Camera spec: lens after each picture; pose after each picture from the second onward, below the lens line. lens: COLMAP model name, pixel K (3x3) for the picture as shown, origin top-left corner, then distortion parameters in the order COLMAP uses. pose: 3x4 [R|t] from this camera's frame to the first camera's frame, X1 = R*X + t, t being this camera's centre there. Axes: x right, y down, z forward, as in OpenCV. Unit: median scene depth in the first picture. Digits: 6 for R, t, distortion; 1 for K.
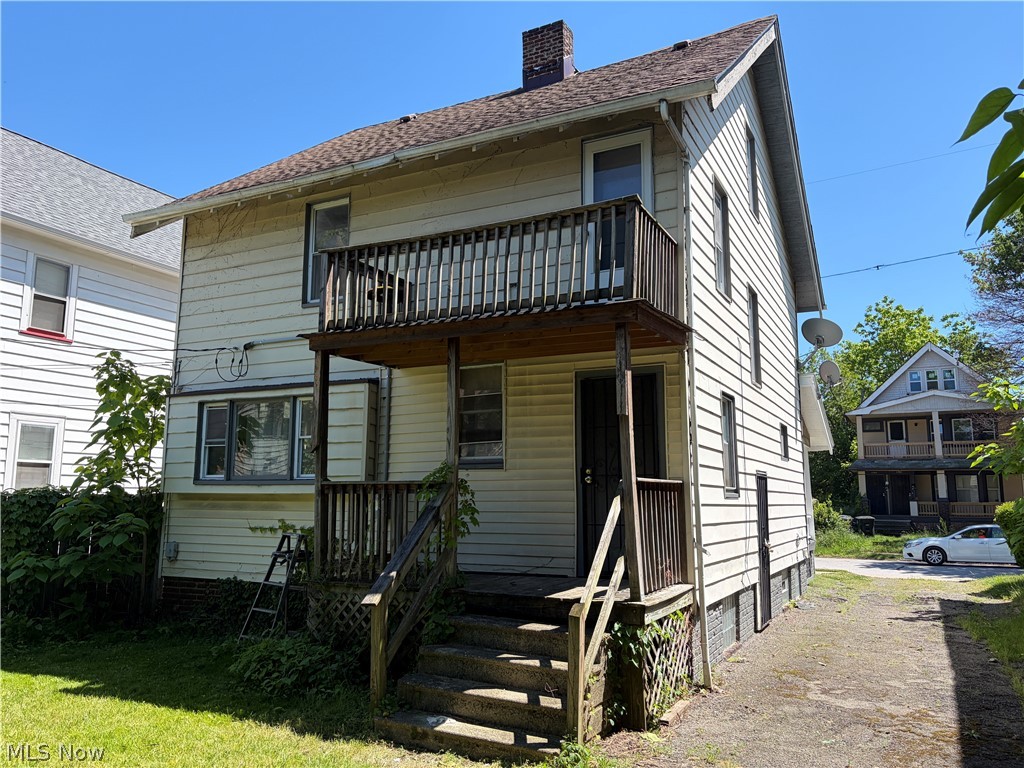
lens RADIAL K [[776.1, 0, 513.6], [0, 776.1, 384.5], [0, 0, 1]] dist [0.045741, -0.046117]
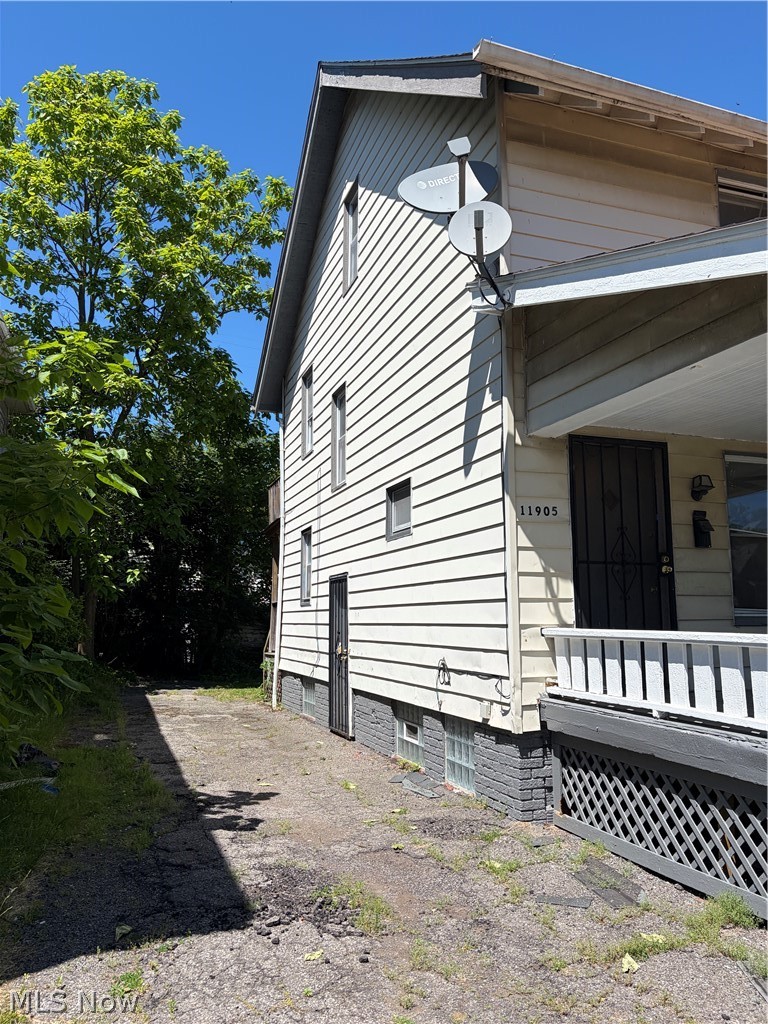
lens RADIAL K [[776.1, 0, 385.4], [0, 776.1, 511.4], [0, 0, 1]] dist [0.045741, -0.046117]
pose [[-0.685705, -0.103675, -0.720458, 1.105769], [0.110415, 0.963534, -0.243743, 0.313038], [0.719456, -0.246685, -0.649253, 1.902124]]
